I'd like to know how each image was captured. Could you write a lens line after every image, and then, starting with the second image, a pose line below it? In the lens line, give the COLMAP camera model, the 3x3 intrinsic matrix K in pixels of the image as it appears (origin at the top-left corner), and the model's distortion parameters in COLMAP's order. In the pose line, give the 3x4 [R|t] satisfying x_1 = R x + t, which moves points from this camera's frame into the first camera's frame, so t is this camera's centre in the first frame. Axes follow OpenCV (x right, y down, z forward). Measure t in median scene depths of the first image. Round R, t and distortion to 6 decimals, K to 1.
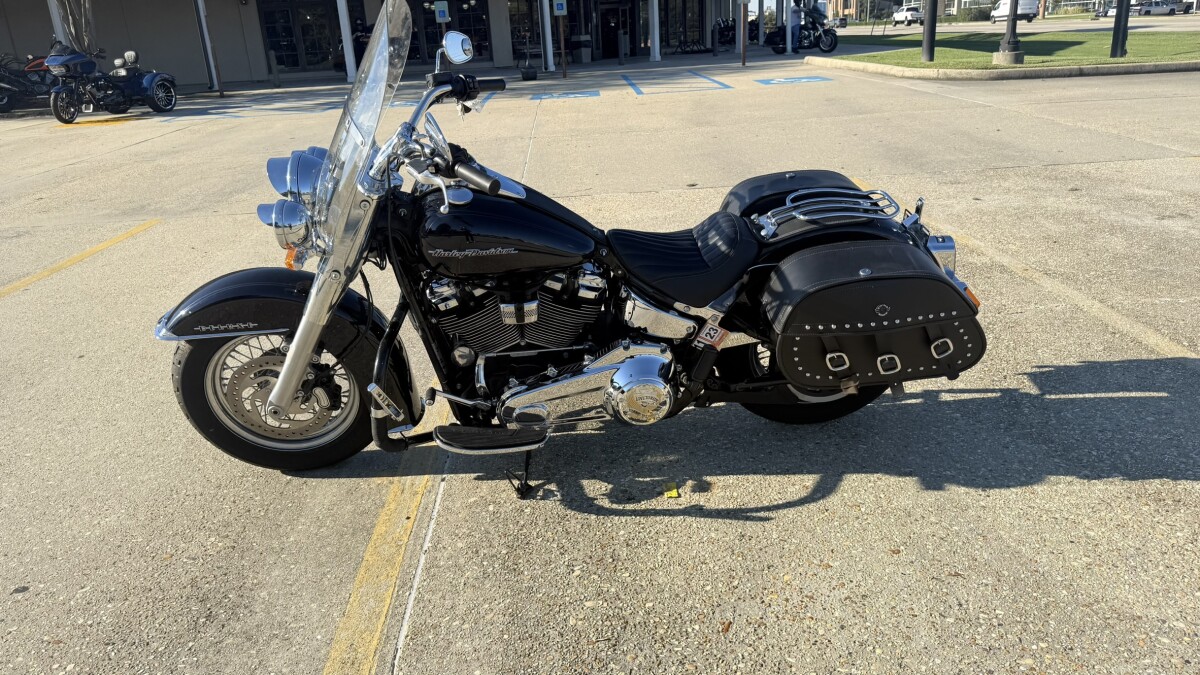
lens RADIAL K [[833.4, 0, 600.0], [0, 833.4, 337.5], [0, 0, 1]] dist [0.092823, -0.134542]
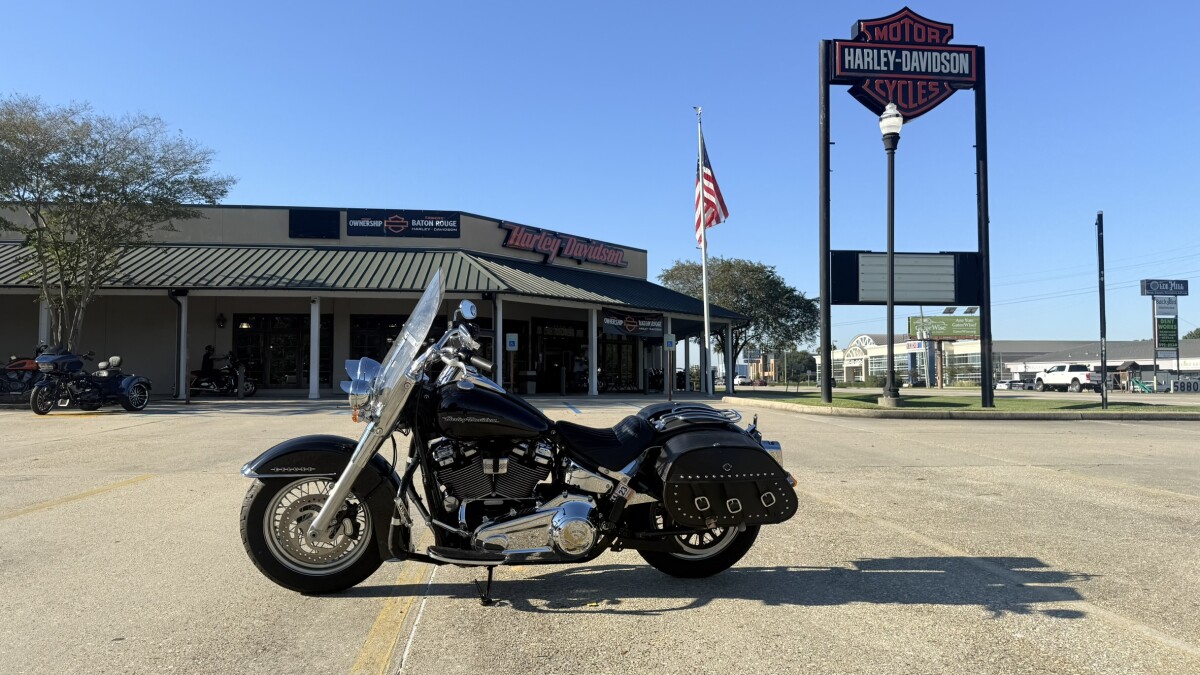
lens RADIAL K [[822.2, 0, 594.7], [0, 822.2, 348.3], [0, 0, 1]] dist [0.144215, -0.236976]
pose [[0.996449, 0.058996, 0.060079, -0.019249], [-0.032187, 0.926197, -0.375662, 0.309012], [-0.077807, 0.372394, 0.924807, -0.446075]]
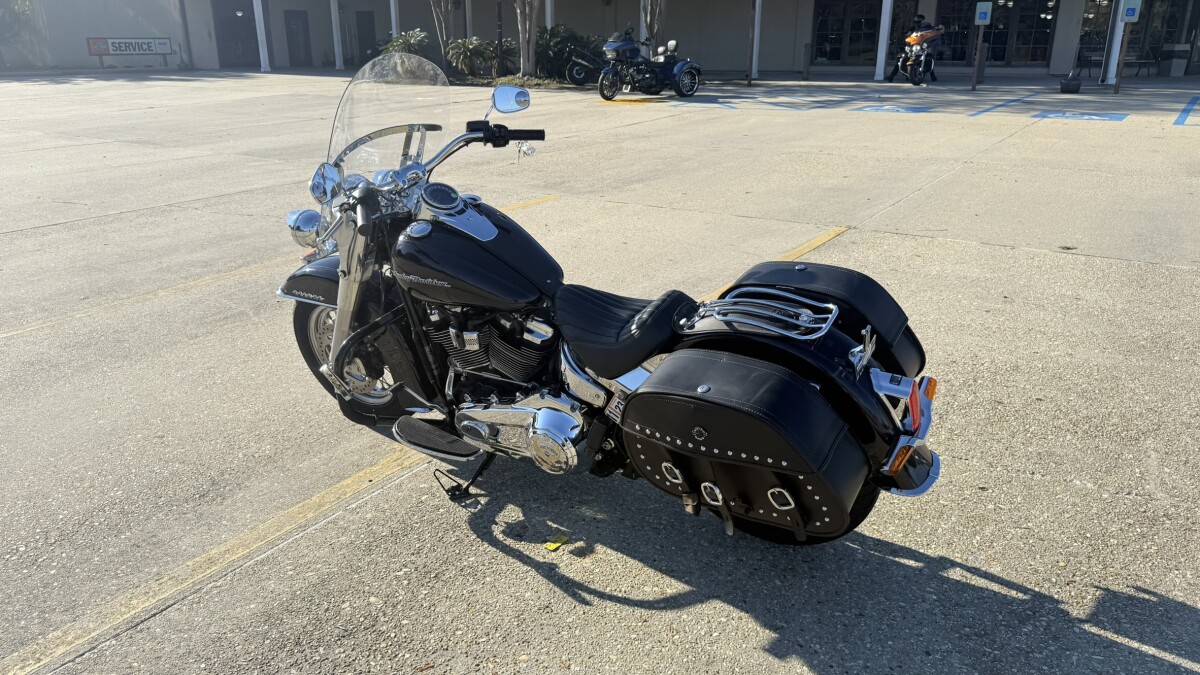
lens RADIAL K [[833.4, 0, 600.0], [0, 833.4, 337.5], [0, 0, 1]] dist [0.092823, -0.134542]
pose [[0.802925, 0.245247, -0.543291, 0.623882], [-0.239115, 0.967410, 0.083313, -0.160079], [0.546018, 0.063015, 0.835400, 0.150571]]
